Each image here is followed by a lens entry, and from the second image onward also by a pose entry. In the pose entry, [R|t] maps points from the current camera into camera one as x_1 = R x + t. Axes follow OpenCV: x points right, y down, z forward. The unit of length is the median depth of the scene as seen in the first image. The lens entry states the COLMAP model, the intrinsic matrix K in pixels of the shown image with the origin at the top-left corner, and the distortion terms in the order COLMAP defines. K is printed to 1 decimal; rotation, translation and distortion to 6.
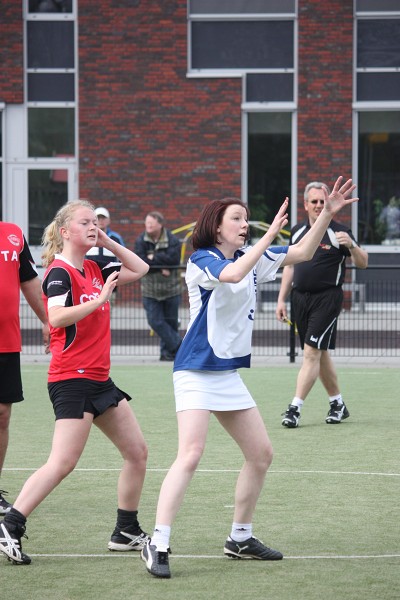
lens RADIAL K [[3162.1, 0, 200.0], [0, 3162.1, 300.0], [0, 0, 1]] dist [0.787742, -4.054257]
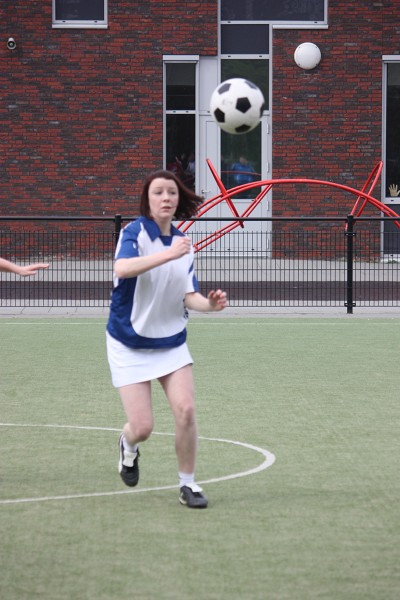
lens RADIAL K [[3130.9, 0, 176.3], [0, 3130.9, 328.4], [0, 0, 1]] dist [0.643981, 6.231078]
pose [[0.994753, -0.004903, 0.102188, -0.169949], [0.002372, 0.999688, 0.024874, -0.000643], [-0.102278, -0.024501, 0.994454, 0.013109]]
